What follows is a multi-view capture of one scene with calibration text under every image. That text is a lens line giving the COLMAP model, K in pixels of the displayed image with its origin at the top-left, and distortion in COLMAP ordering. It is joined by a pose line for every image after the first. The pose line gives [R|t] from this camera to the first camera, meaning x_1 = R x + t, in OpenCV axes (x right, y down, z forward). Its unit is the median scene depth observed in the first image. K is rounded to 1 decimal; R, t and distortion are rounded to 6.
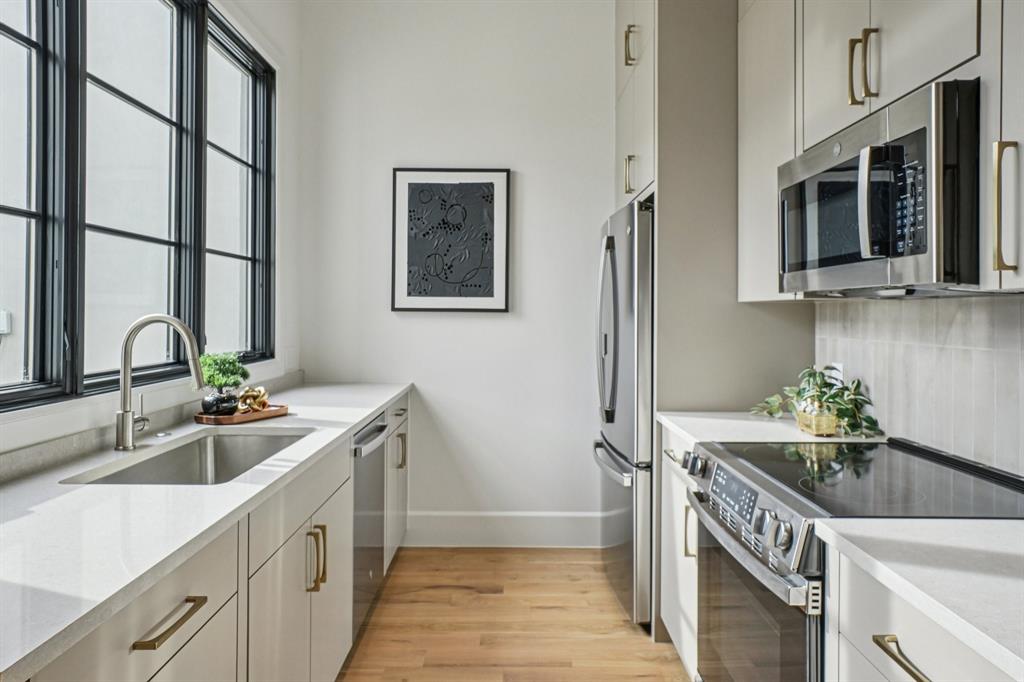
lens RADIAL K [[647.3, 0, 504.1], [0, 647.3, 308.7], [0, 0, 1]] dist [-0.008403, -0.000549]
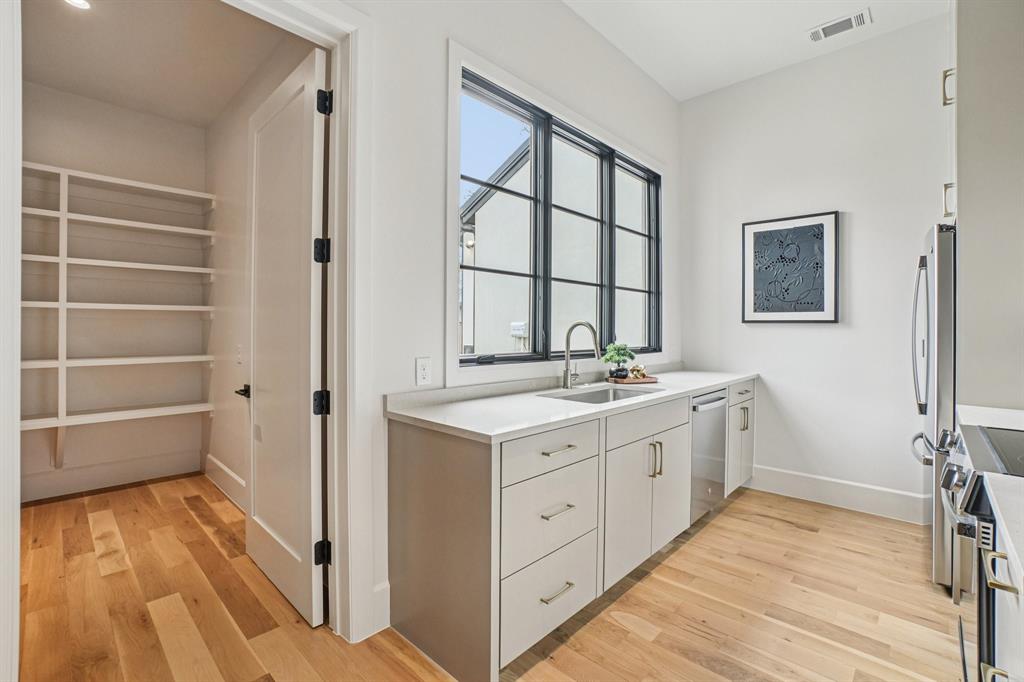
lens RADIAL K [[458.0, 0, 512.7], [0, 458.0, 331.1], [0, 0, 1]] dist [-0.042863, 0.009916]
pose [[0.729883, 0.001976, -0.683570, 0.173333], [-0.000355, 0.999997, 0.002511, 0.023697], [0.683572, -0.001590, 0.729881, -0.102726]]
